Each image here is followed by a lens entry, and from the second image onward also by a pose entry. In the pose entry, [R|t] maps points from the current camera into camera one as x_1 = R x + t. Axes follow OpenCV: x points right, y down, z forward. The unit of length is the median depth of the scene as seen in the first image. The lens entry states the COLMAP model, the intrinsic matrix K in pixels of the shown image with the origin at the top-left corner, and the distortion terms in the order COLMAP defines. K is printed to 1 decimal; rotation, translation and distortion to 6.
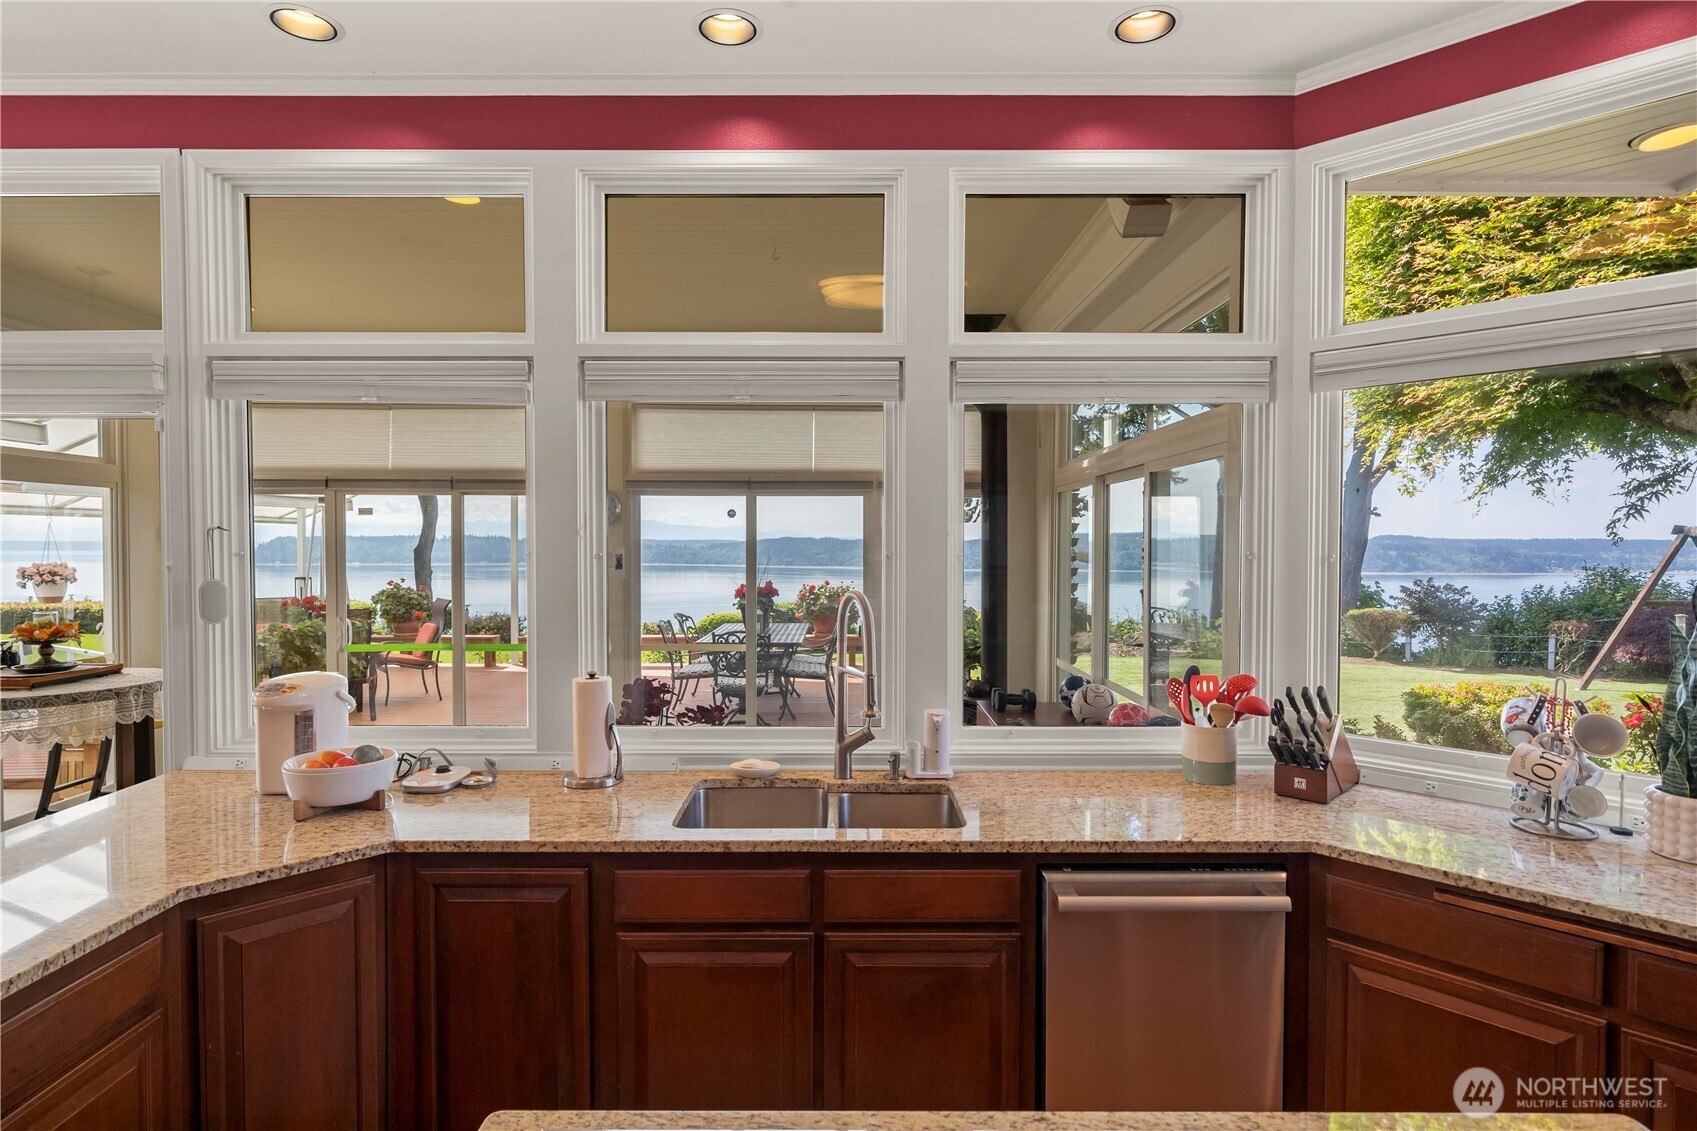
lens RADIAL K [[887.9, 0, 848.5], [0, 887.9, 565.5], [0, 0, 1]] dist [0.001398, 0.000058]
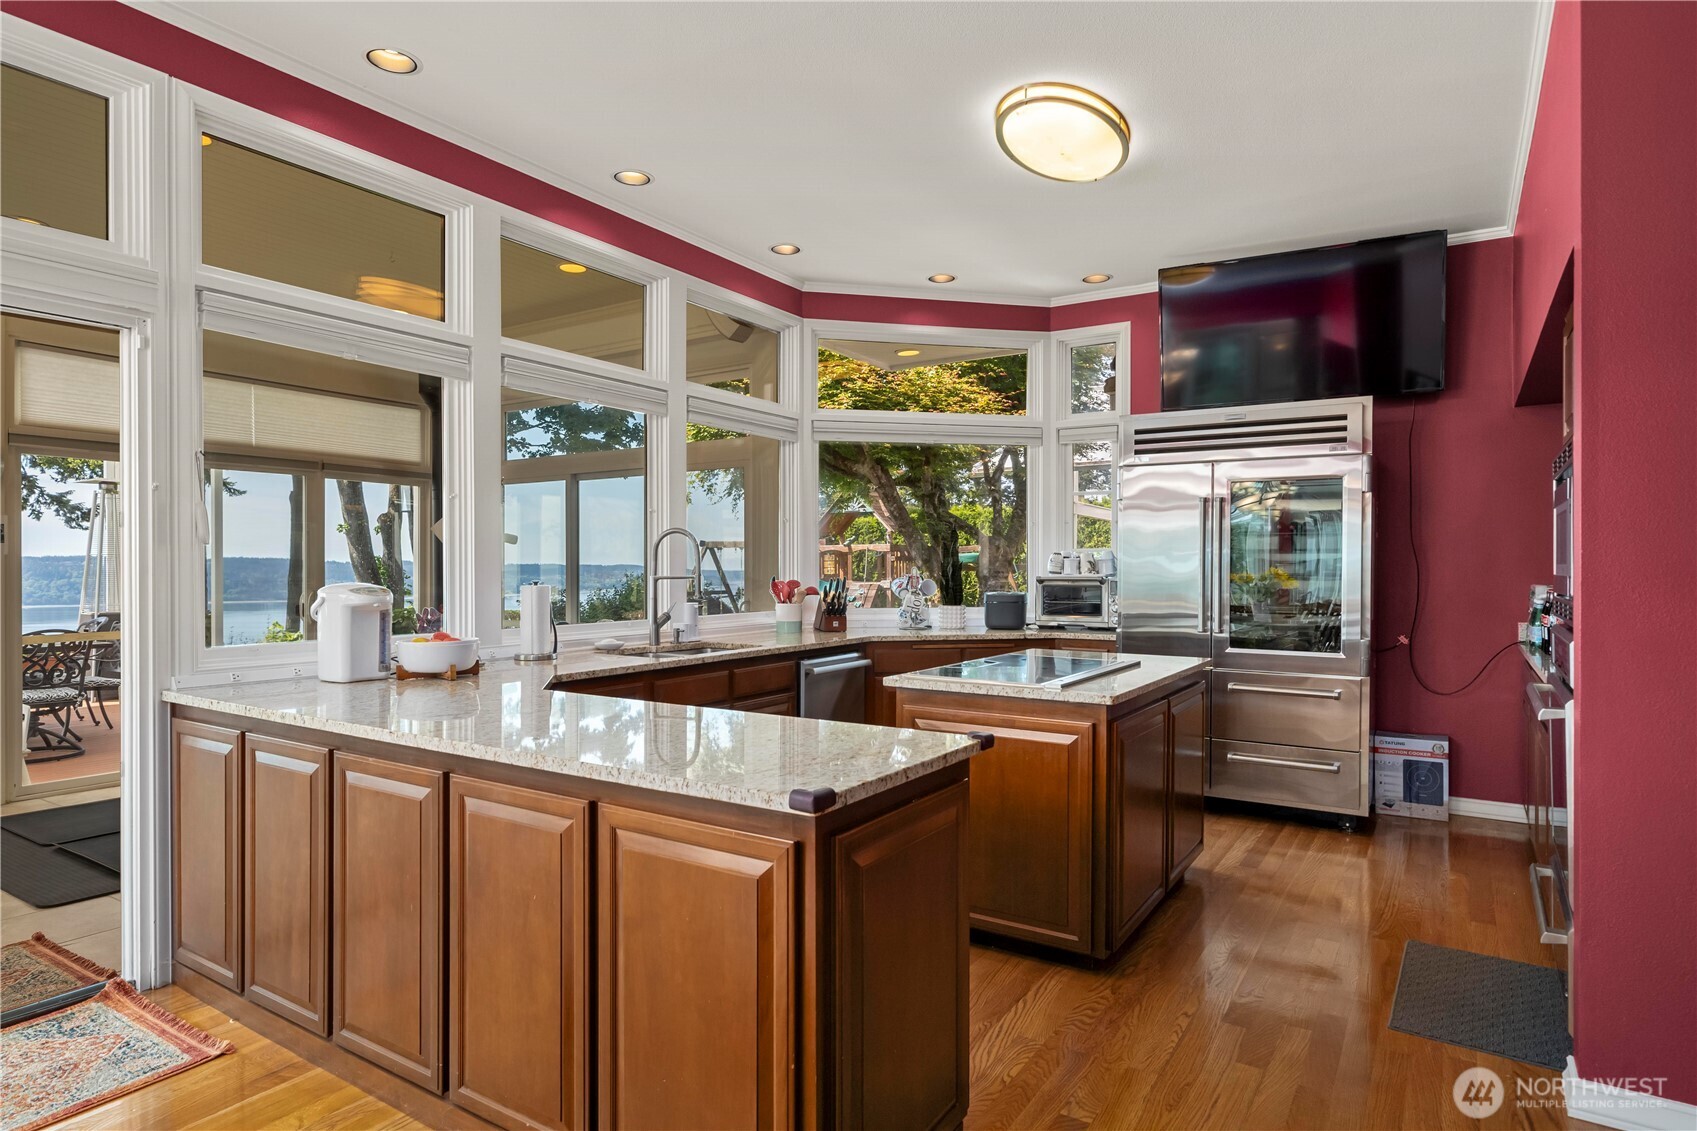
lens RADIAL K [[943.7, 0, 845.2], [0, 943.7, 572.0], [0, 0, 1]] dist [0.001297, -0.001317]
pose [[0.540675, -0.006135, 0.841209, -1.243805], [0.024842, 0.999654, -0.008676, 0.125935], [-0.840865, 0.025589, 0.540640, -0.220613]]
